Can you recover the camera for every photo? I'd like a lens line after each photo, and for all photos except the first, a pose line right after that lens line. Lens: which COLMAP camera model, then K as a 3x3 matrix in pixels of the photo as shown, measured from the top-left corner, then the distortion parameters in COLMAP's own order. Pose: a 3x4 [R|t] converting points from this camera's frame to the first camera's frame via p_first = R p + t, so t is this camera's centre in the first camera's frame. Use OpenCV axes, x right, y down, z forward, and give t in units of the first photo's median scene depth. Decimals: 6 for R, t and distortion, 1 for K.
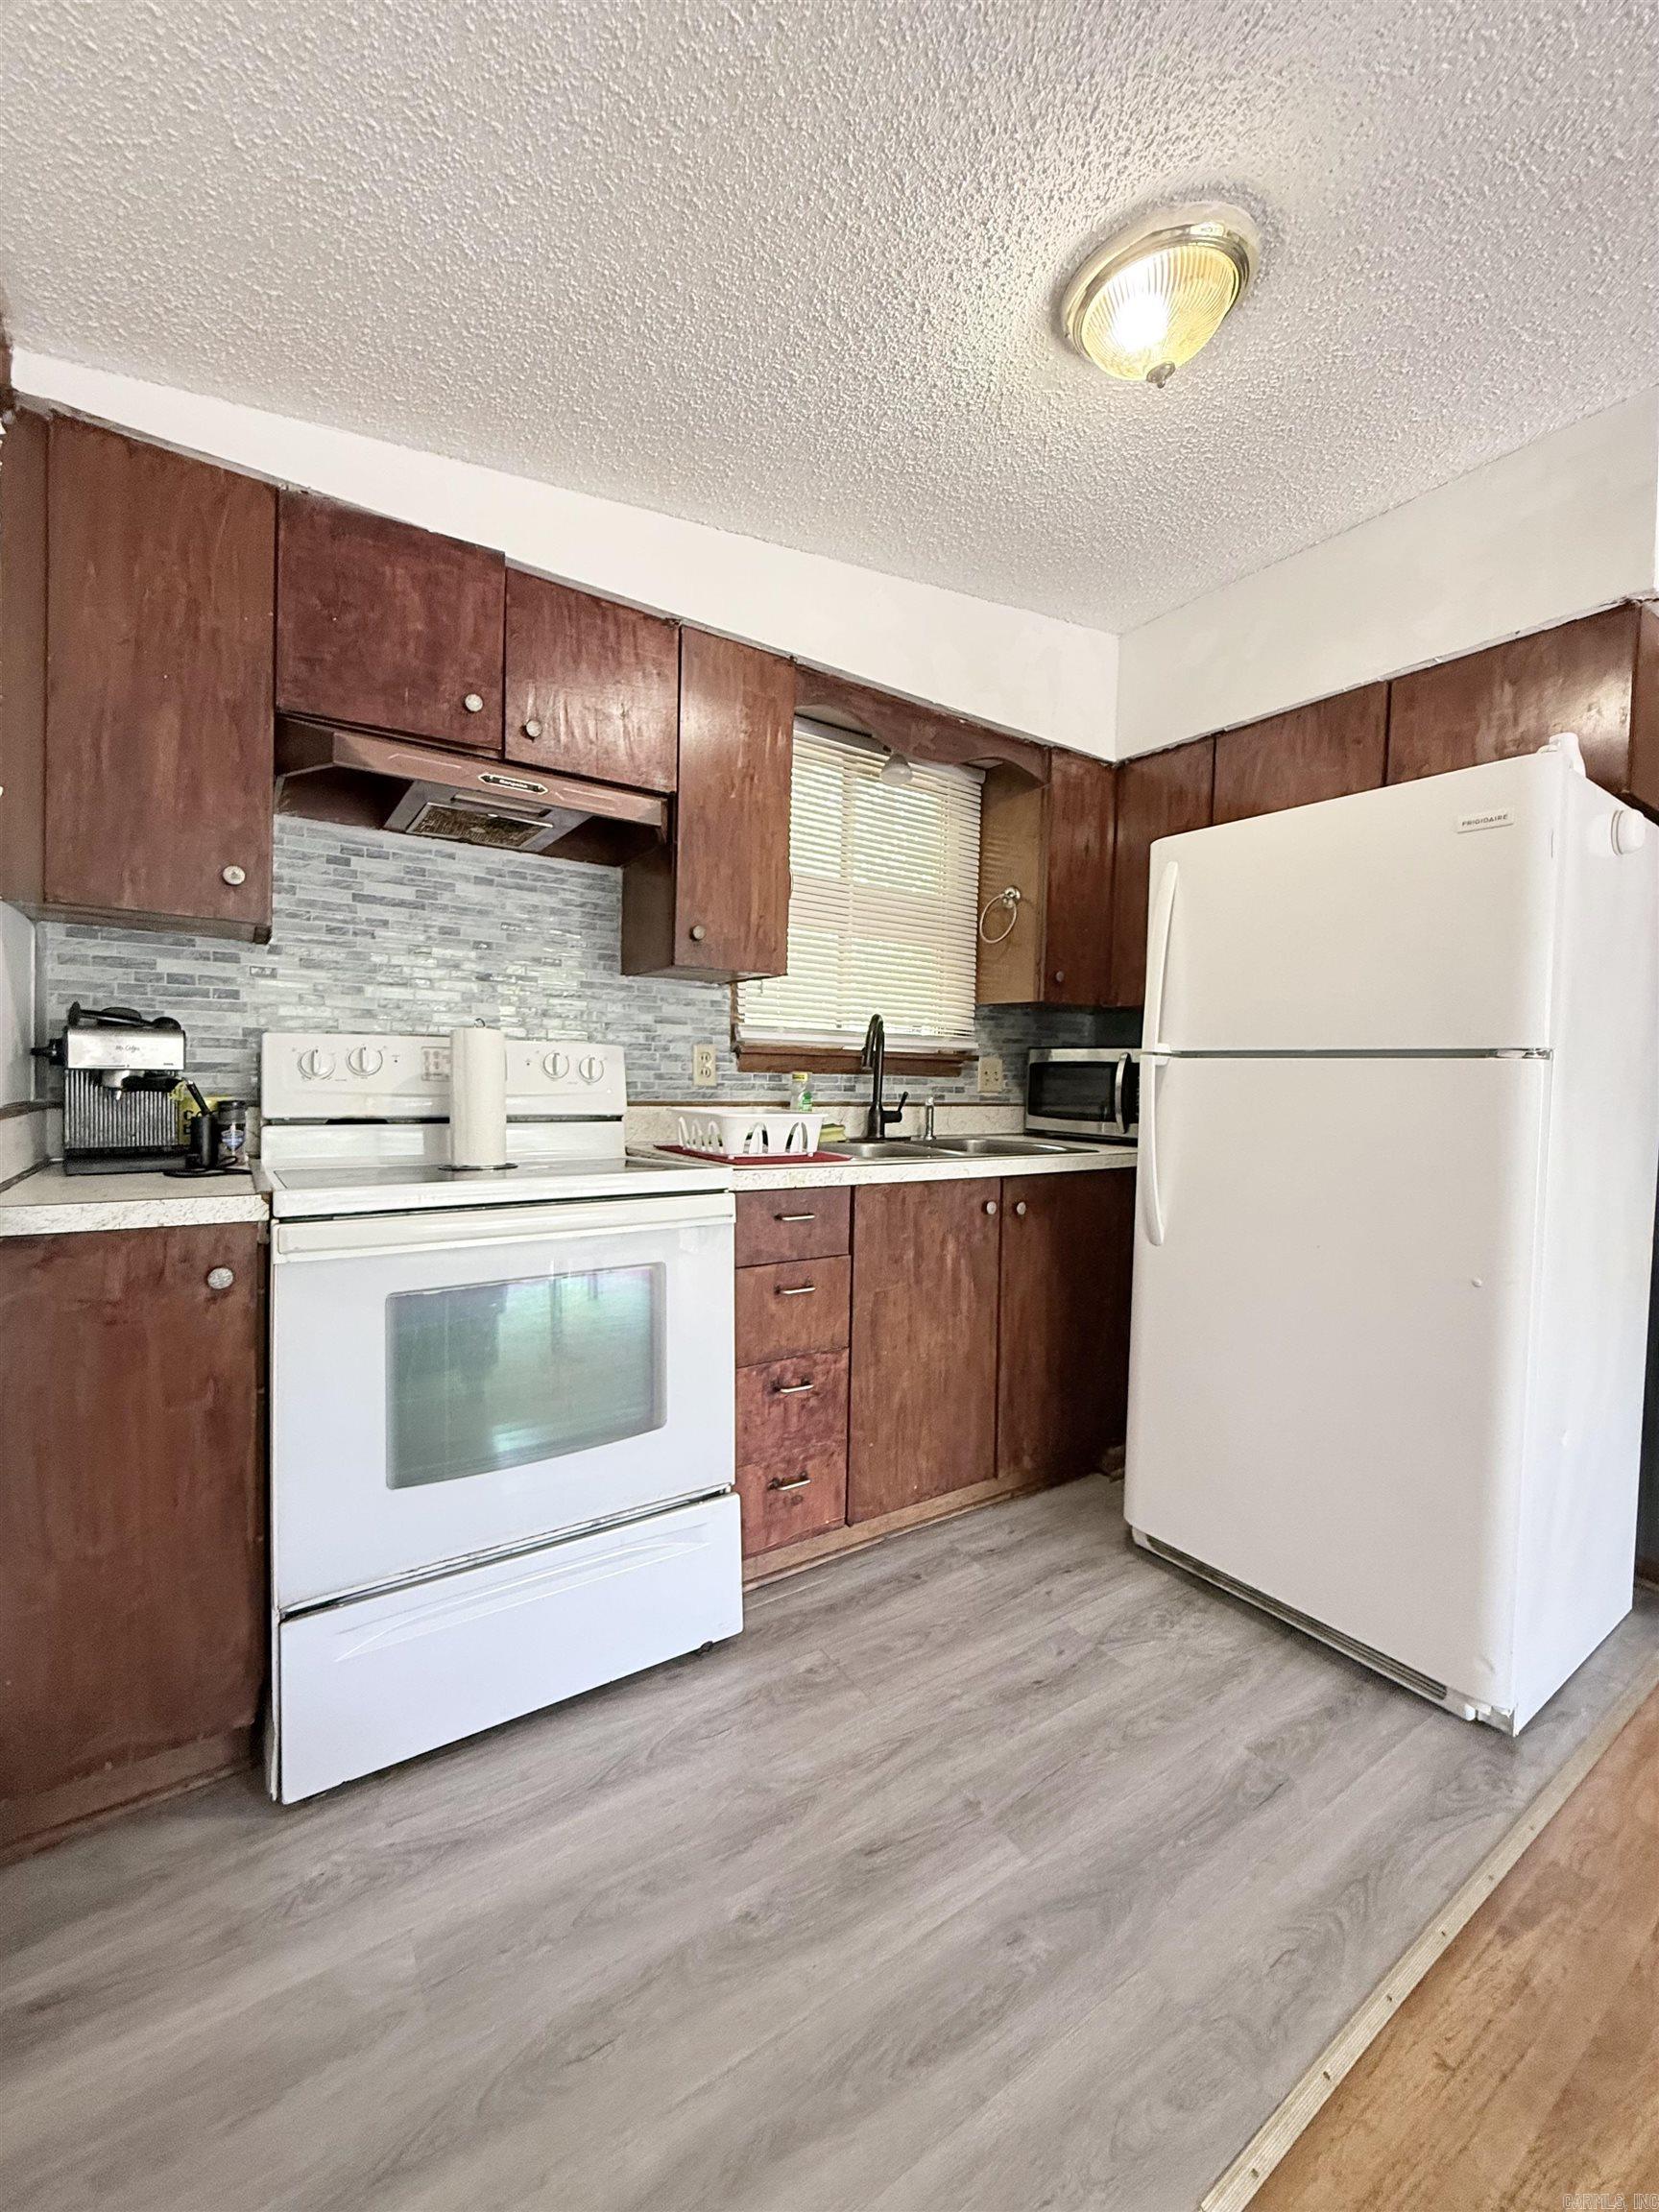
lens RADIAL K [[881.7, 0, 824.2], [0, 881.7, 1098.3], [0, 0, 1]] dist [0.003765, 0.000538]
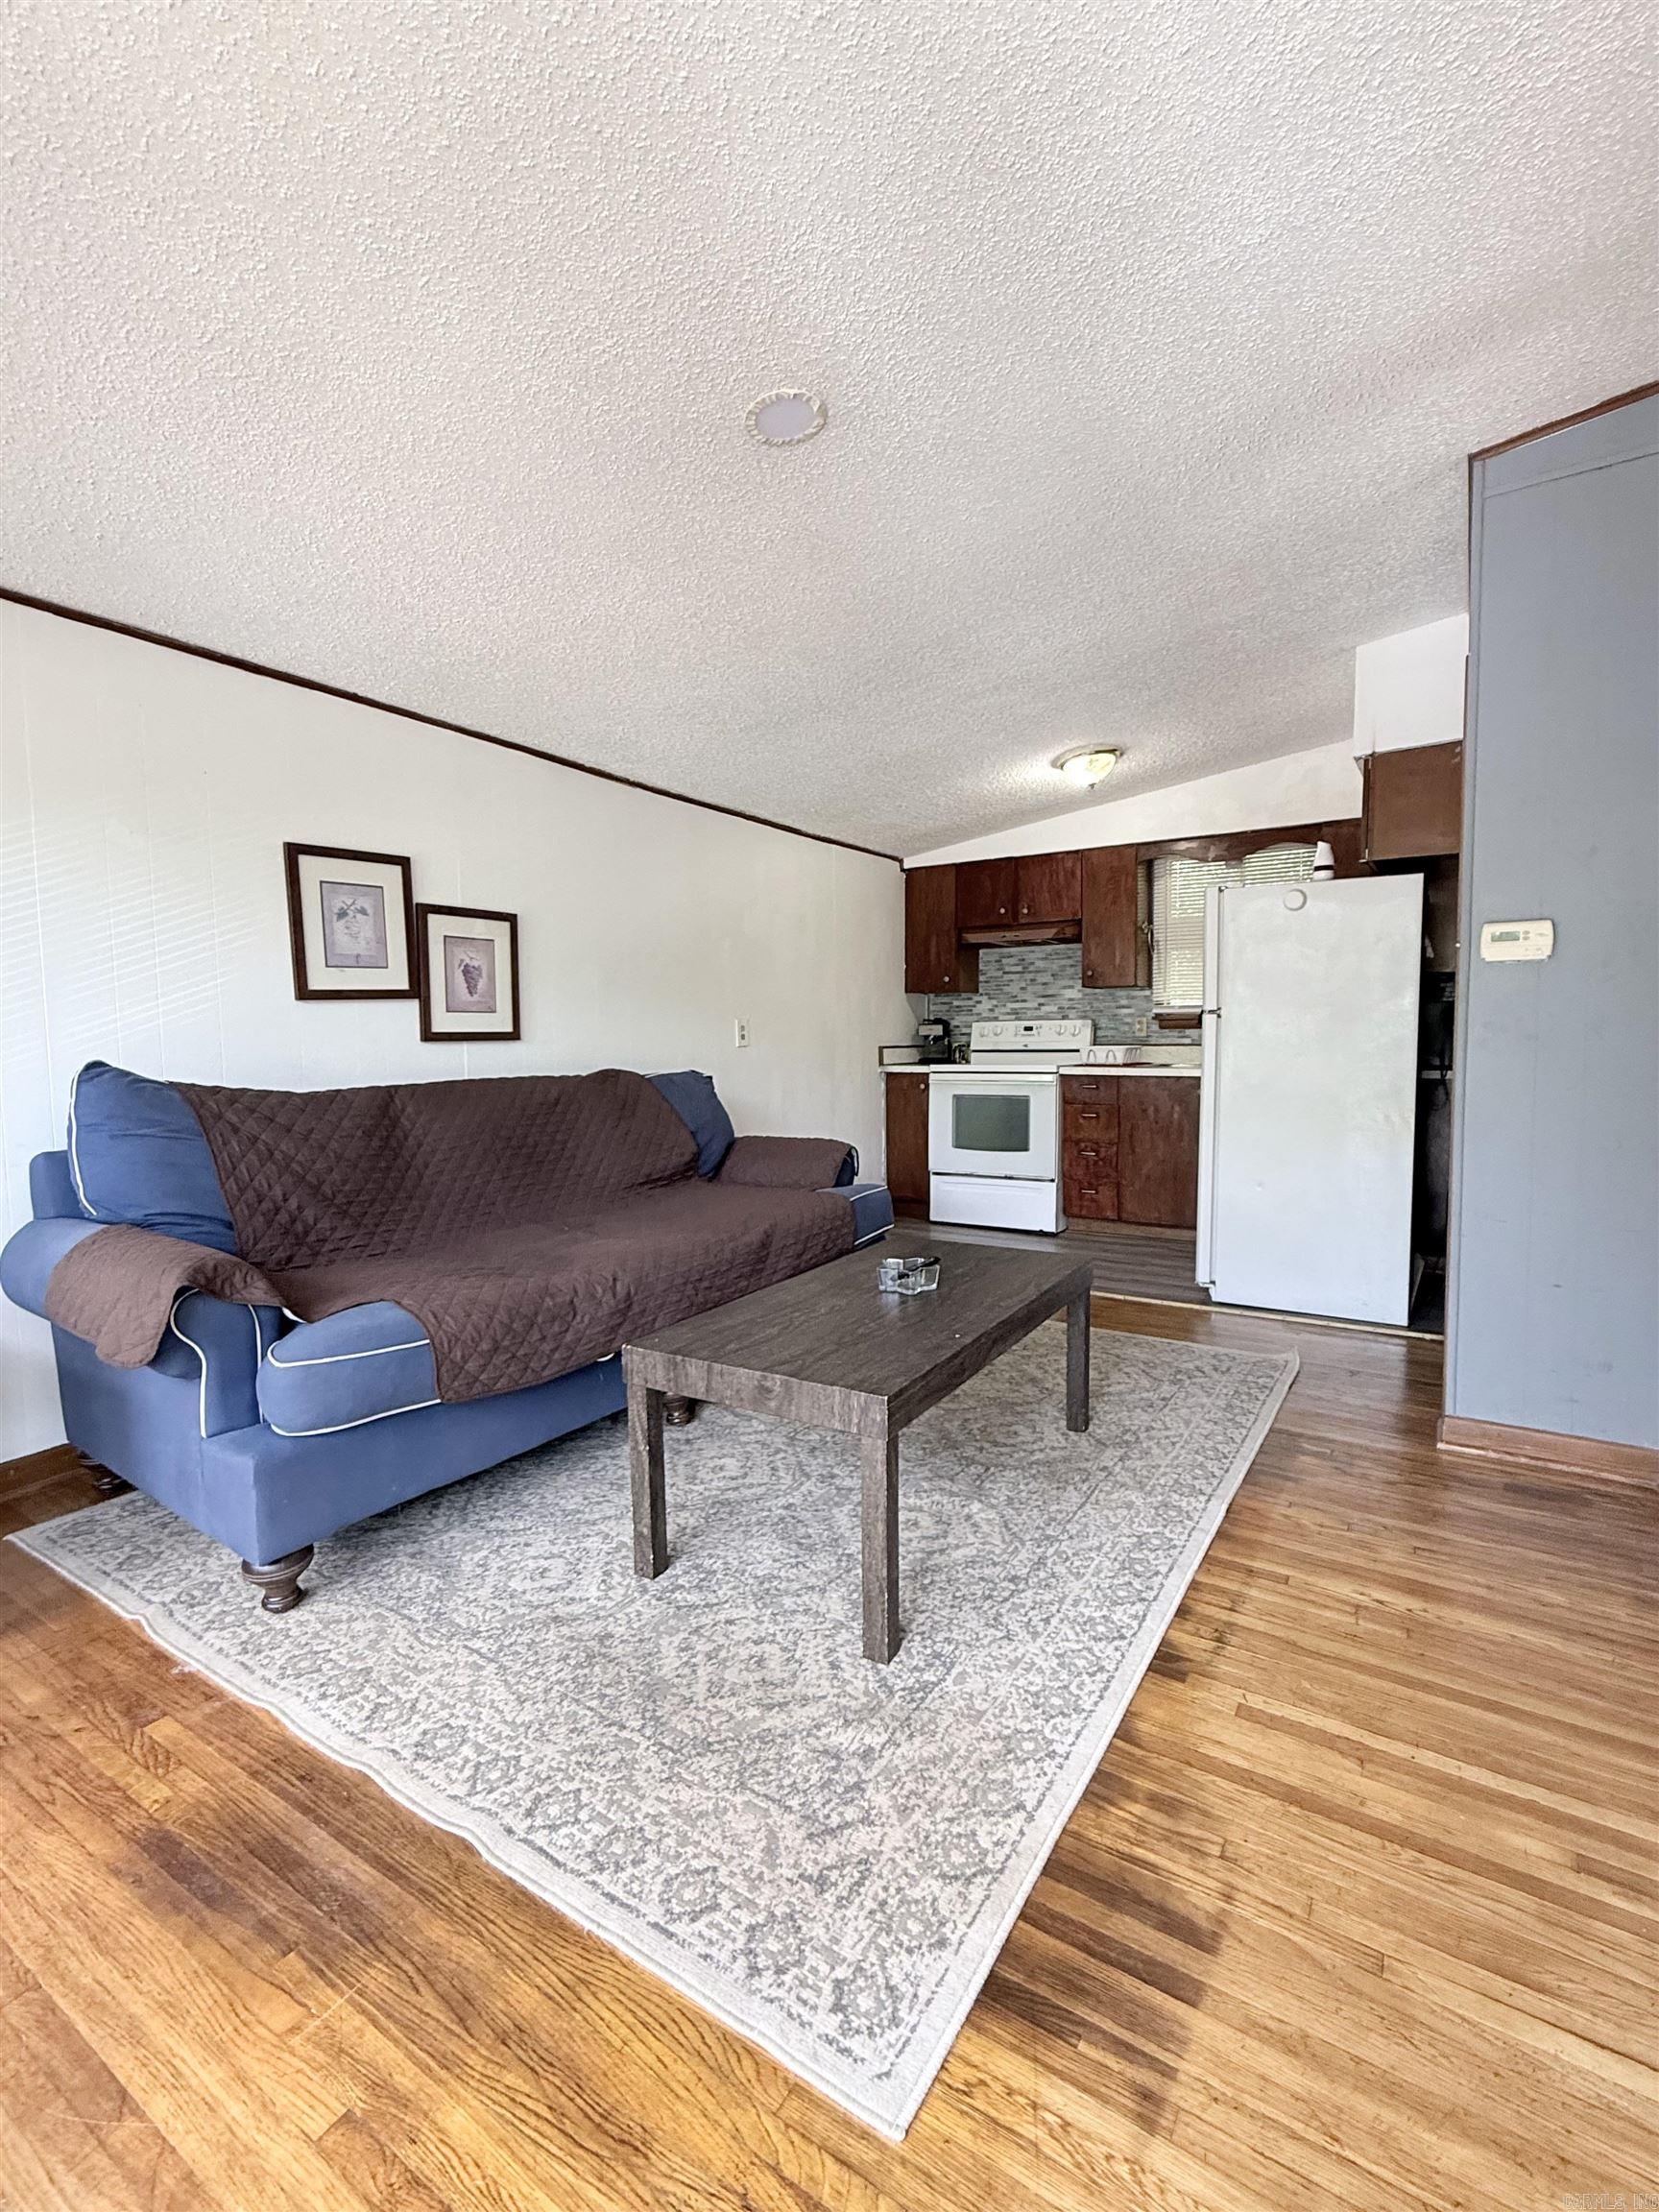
lens RADIAL K [[991.5, 0, 828.7], [0, 991.5, 1109.4], [0, 0, 1]] dist [0.002539, -0.000486]
pose [[0.387981, 0.041699, -0.920724, 2.356116], [-0.007828, 0.999089, 0.041949, 0.088967], [0.921634, -0.009068, 0.387954, -0.815795]]
